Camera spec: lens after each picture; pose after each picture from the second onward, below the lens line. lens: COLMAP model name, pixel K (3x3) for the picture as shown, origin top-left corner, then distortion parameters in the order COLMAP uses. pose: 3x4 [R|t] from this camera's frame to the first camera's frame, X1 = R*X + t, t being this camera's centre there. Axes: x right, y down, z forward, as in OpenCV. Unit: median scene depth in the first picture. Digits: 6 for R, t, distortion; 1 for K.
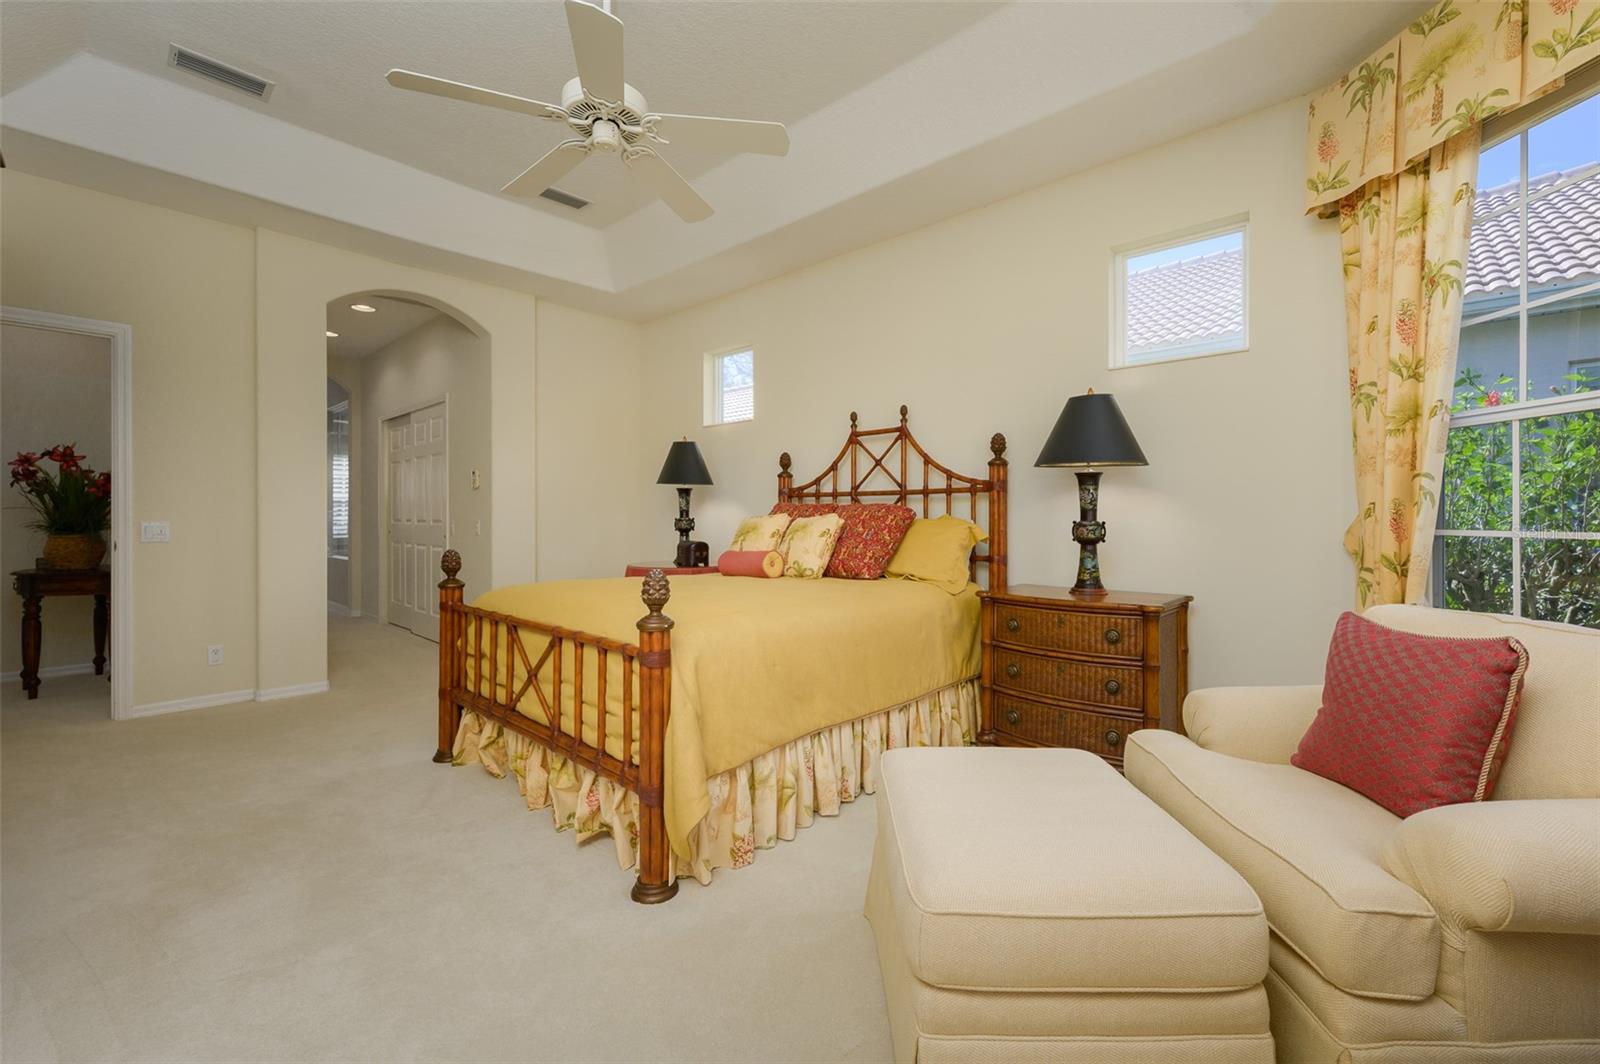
lens RADIAL K [[651.3, 0, 812.3], [0, 651.3, 524.1], [0, 0, 1]] dist [-0.000426, -0.000261]
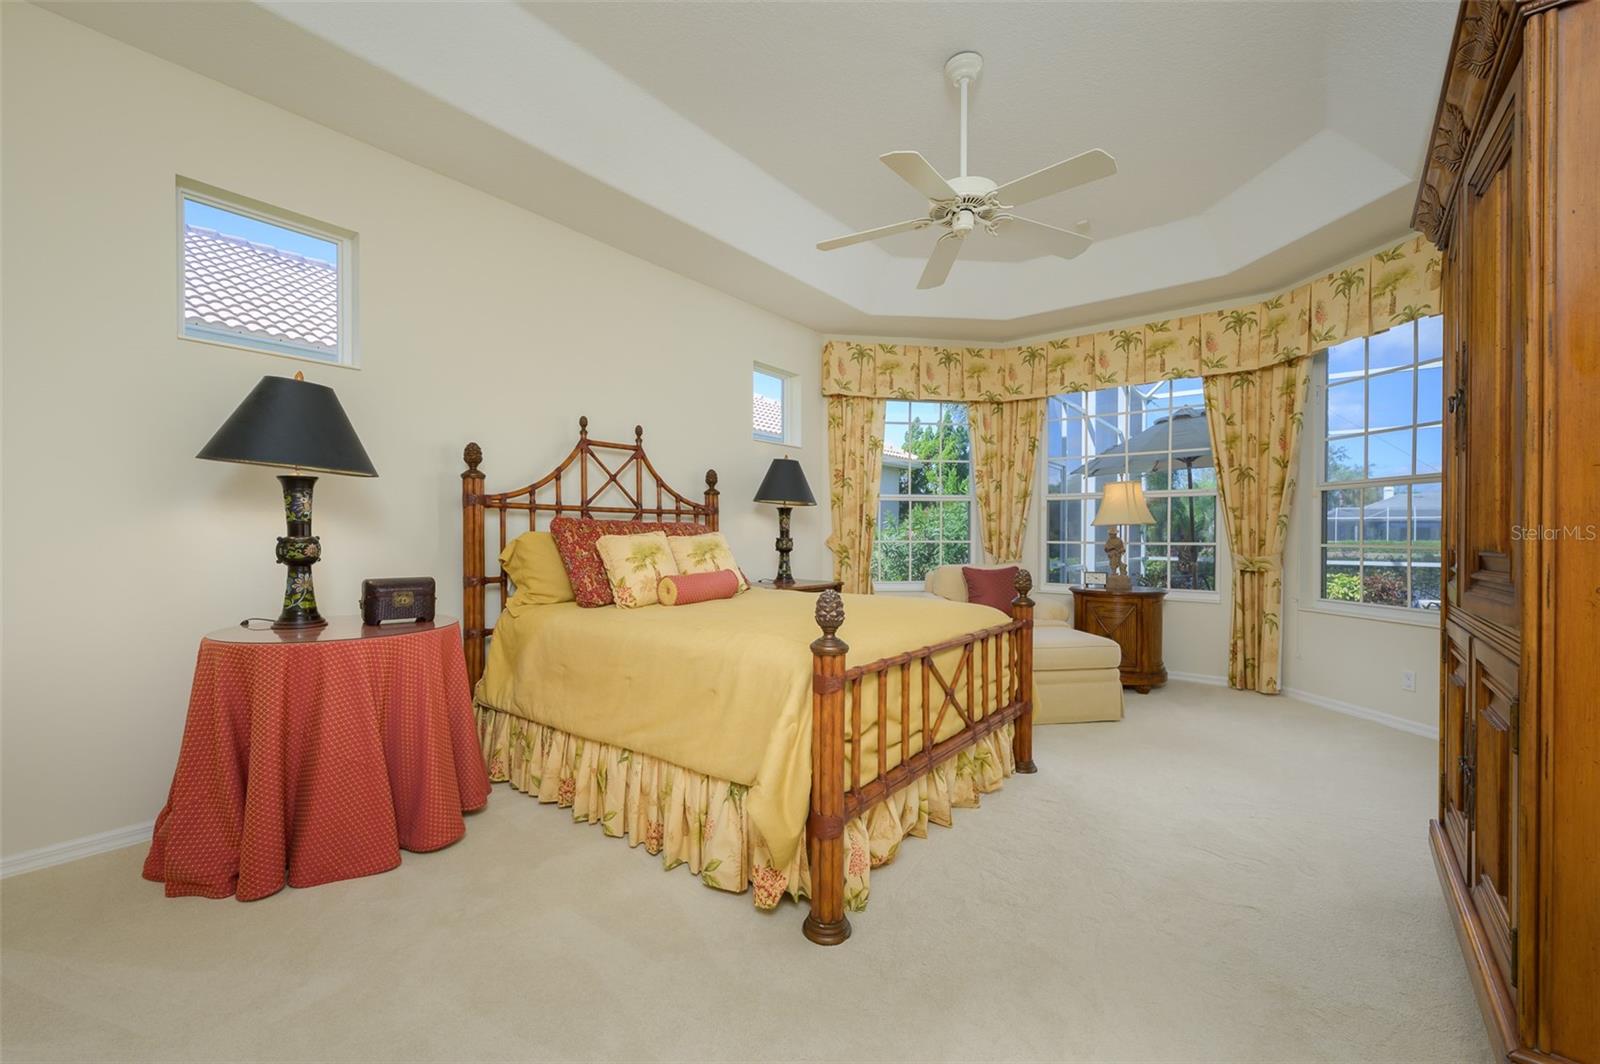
lens RADIAL K [[651.3, 0, 812.3], [0, 651.3, 524.1], [0, 0, 1]] dist [-0.000426, -0.000261]
pose [[-0.074671, 0.012672, 0.997128, -0.896719], [0.003880, 0.999915, -0.012417, -0.014224], [-0.997201, 0.002942, -0.074714, 0.804698]]
